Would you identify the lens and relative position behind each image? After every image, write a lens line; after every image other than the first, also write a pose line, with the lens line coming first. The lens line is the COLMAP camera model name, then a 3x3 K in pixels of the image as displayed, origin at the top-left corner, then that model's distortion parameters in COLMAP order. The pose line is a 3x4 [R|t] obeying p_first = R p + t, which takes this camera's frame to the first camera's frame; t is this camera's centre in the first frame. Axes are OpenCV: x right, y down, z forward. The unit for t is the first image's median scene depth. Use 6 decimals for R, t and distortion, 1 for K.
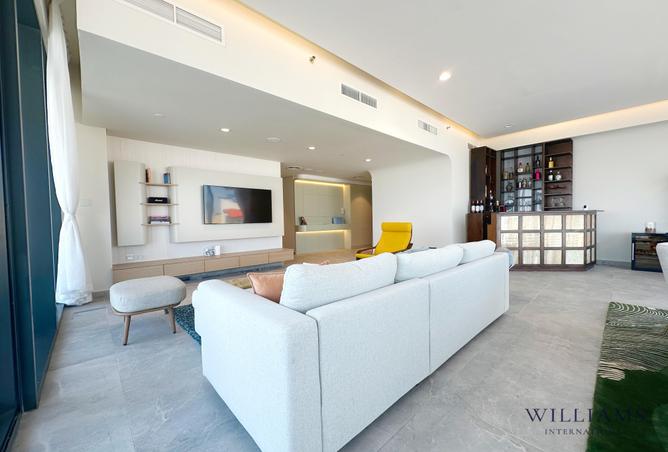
lens RADIAL K [[264.7, 0, 335.3], [0, 264.7, 226.5], [0, 0, 1]] dist [-0.002705, -0.000065]
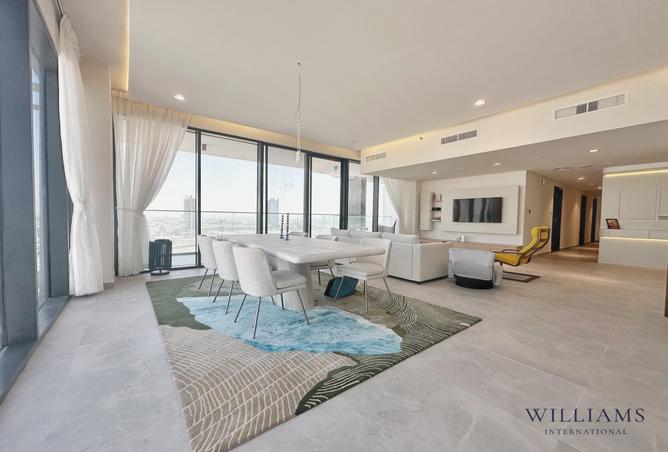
lens RADIAL K [[264.7, 0, 335.0], [0, 264.7, 228.0], [0, 0, 1]] dist [-0.002705, -0.000065]
pose [[-0.078388, 0.057022, -0.995291, 1.345317], [-0.039175, 0.997416, 0.060229, -0.044347], [0.996153, 0.043712, -0.075952, 0.376979]]
